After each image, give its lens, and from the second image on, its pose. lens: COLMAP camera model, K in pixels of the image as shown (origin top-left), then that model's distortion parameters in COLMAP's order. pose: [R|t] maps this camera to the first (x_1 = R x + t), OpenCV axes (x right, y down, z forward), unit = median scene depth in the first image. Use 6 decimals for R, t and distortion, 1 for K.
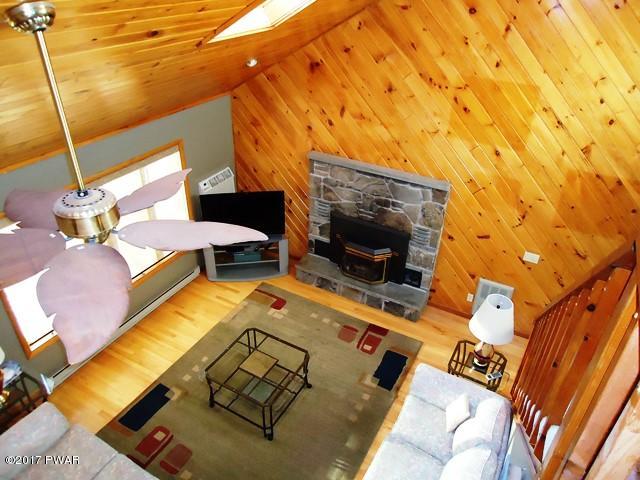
lens RADIAL K [[465.6, 0, 322.6], [0, 465.6, 238.8], [0, 0, 1]] dist [-0.007470, -0.004211]
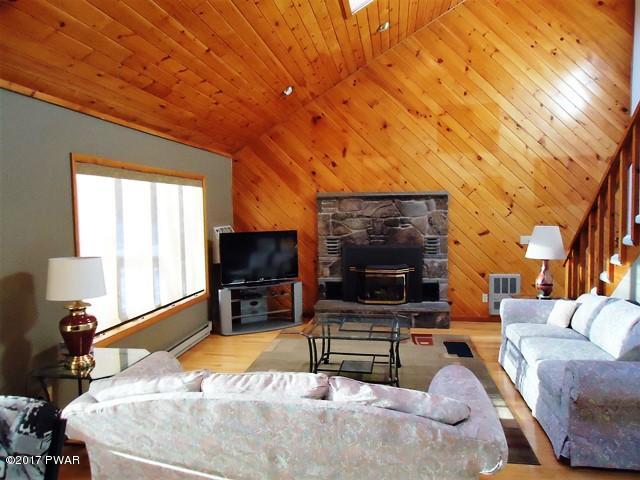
lens RADIAL K [[465.6, 0, 322.6], [0, 465.6, 238.8], [0, 0, 1]] dist [-0.007470, -0.004211]
pose [[0.939660, -0.060517, 0.336715, -0.416559], [0.213298, 0.873146, -0.438316, 0.420472], [-0.267475, 0.483688, 0.833368, 0.134471]]
